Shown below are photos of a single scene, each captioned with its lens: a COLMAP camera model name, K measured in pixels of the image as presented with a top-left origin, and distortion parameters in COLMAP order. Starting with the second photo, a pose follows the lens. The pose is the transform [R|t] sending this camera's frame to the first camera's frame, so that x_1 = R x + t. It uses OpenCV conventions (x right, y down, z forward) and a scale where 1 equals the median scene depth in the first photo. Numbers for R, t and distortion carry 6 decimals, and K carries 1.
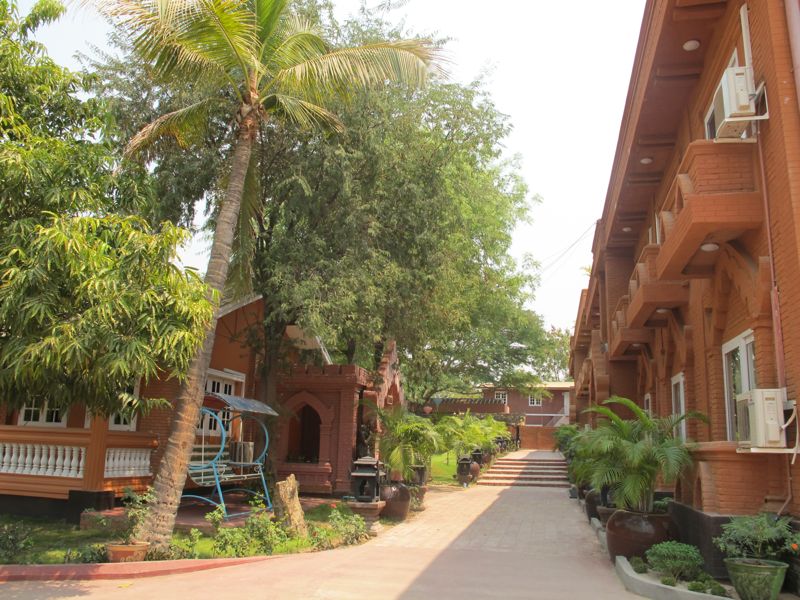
lens RADIAL K [[676.0, 0, 400.0], [0, 676.0, 300.0], [0, 0, 1]] dist [-0.151620, 0.132881]
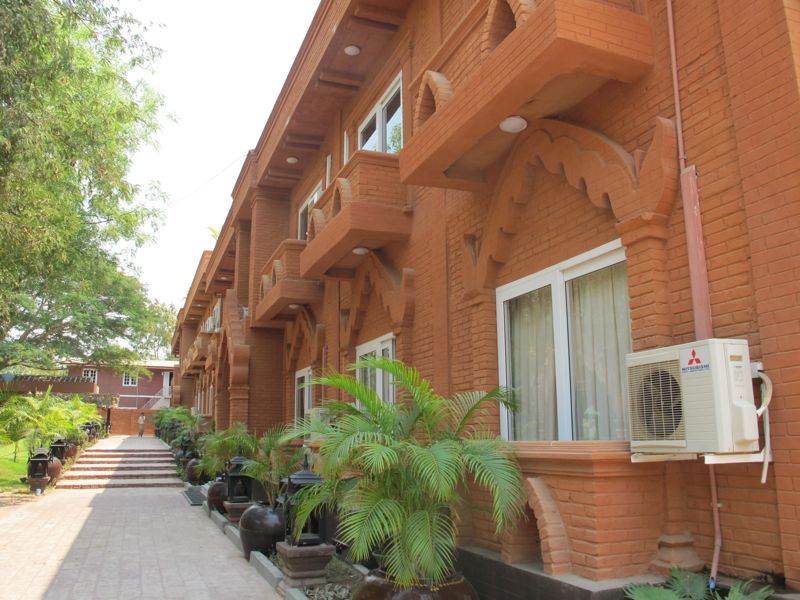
lens RADIAL K [[676.0, 0, 400.0], [0, 676.0, 300.0], [0, 0, 1]] dist [-0.151620, 0.132881]
pose [[0.829959, 0.073507, 0.552960, 0.016908], [-0.087315, 0.996180, -0.001371, 0.035707], [-0.550949, -0.047144, 0.833206, 0.196766]]
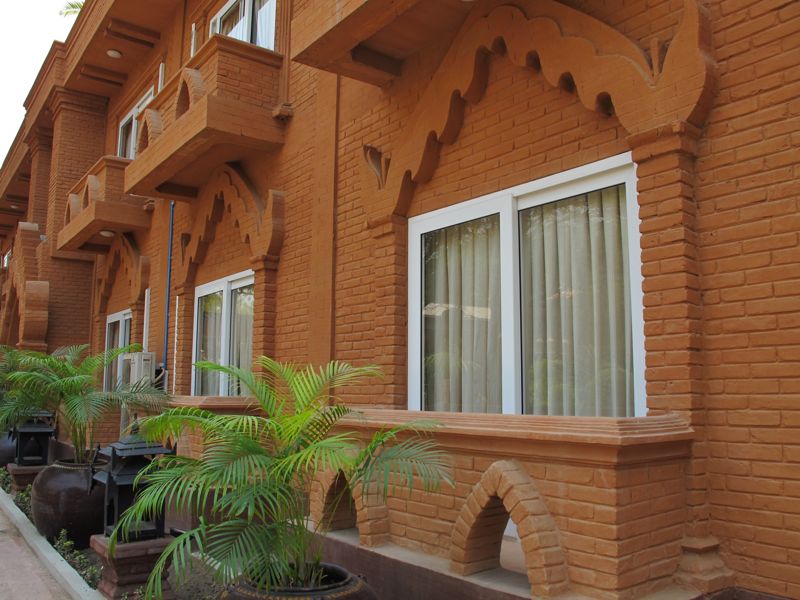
lens RADIAL K [[665.8, 0, 398.5], [0, 665.8, 331.8], [0, 0, 1]] dist [0.000167, -0.136752]
pose [[0.642406, 0.042104, 0.765207, 0.035242], [-0.160312, 0.983782, 0.080455, 0.046432], [-0.749409, -0.174357, 0.638738, 0.260589]]
